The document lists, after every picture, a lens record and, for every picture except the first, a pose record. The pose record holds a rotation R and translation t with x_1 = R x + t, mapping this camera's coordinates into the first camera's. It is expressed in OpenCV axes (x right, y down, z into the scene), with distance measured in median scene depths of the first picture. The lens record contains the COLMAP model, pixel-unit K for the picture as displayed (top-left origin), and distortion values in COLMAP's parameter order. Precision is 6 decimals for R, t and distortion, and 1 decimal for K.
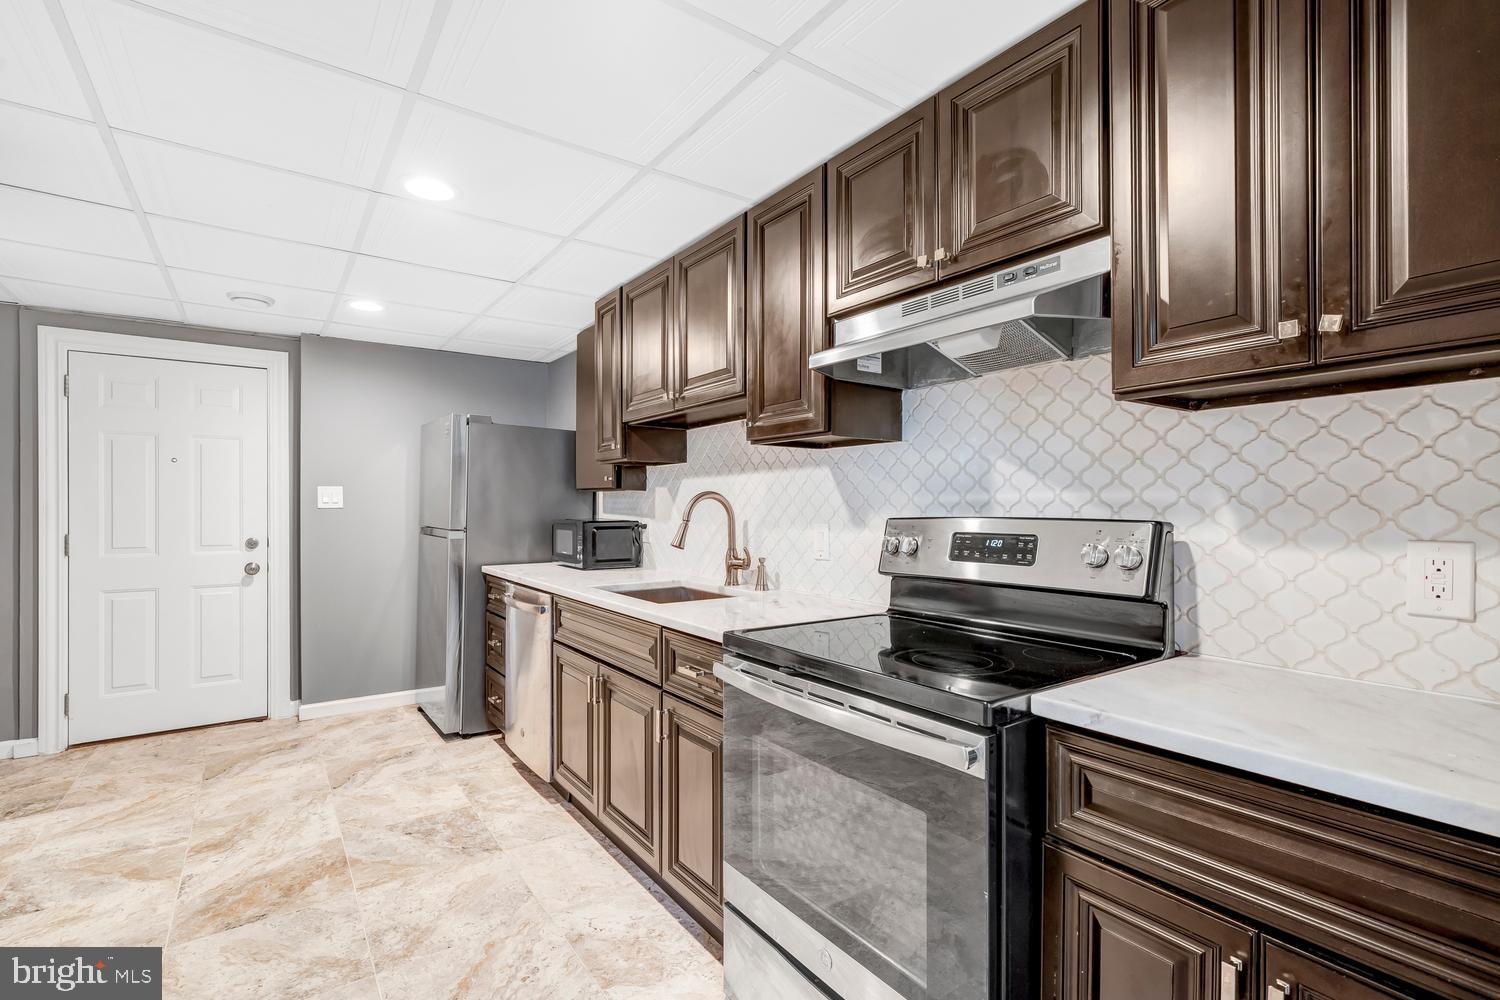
lens RADIAL K [[688.4, 0, 755.9], [0, 688.4, 506.2], [0, 0, 1]] dist [-0.007951, 0.002726]
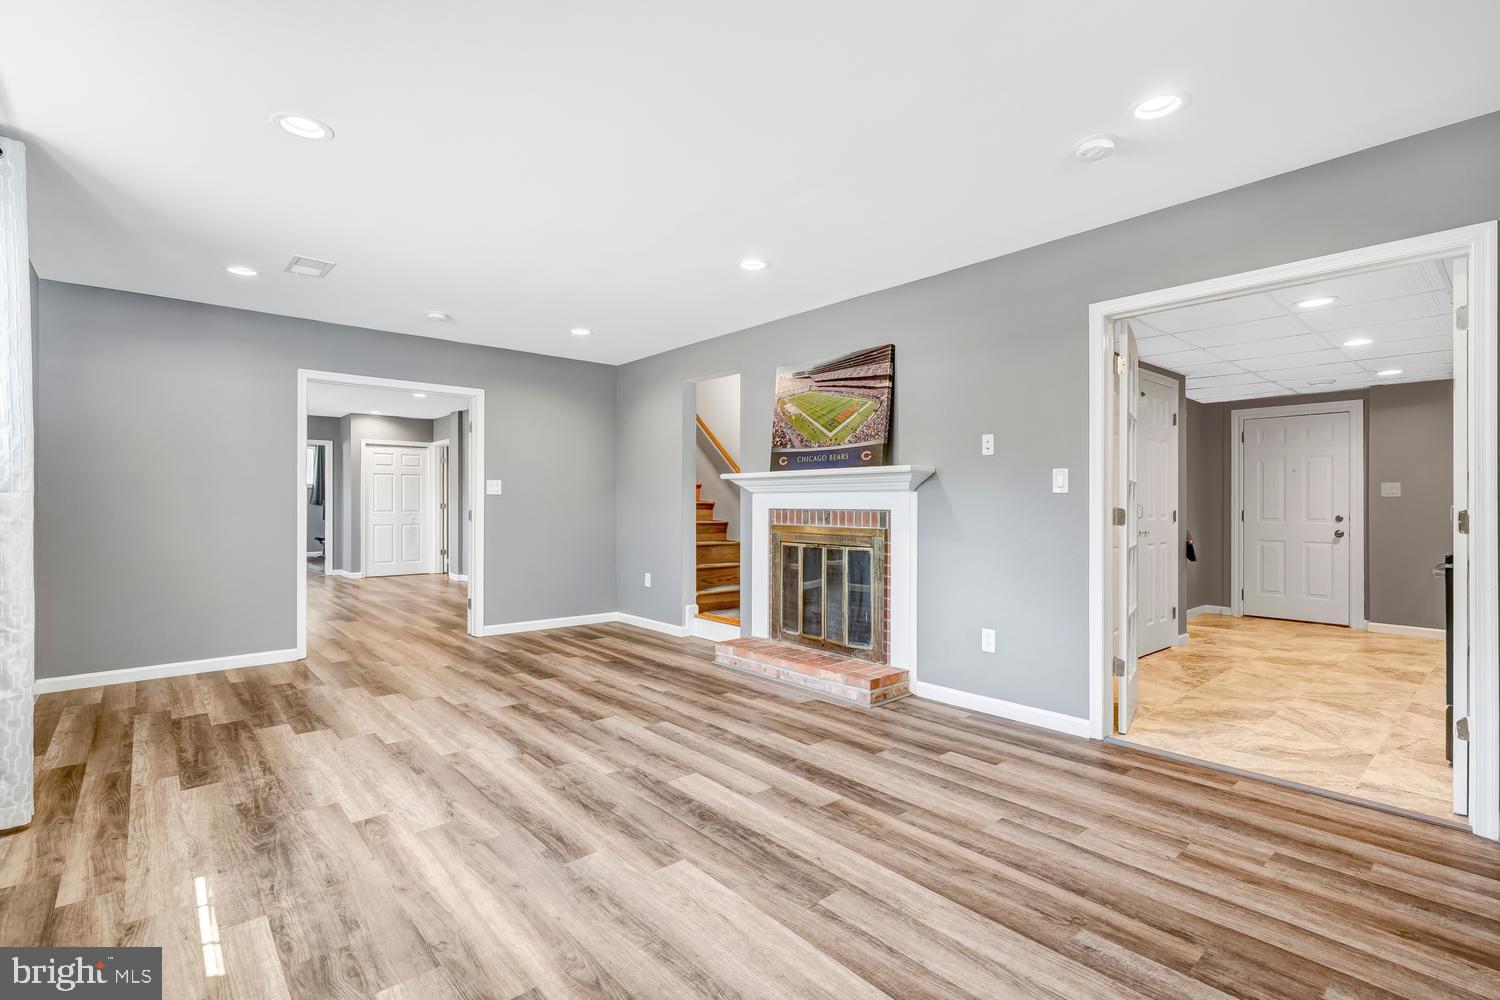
lens RADIAL K [[688.4, 0, 743.5], [0, 688.4, 493.9], [0, 0, 1]] dist [-0.007951, 0.002726]
pose [[0.092349, -0.005059, -0.995714, 0.783235], [-0.001750, 0.999985, -0.005243, 0.005935], [0.995725, 0.002227, 0.092338, -0.586430]]
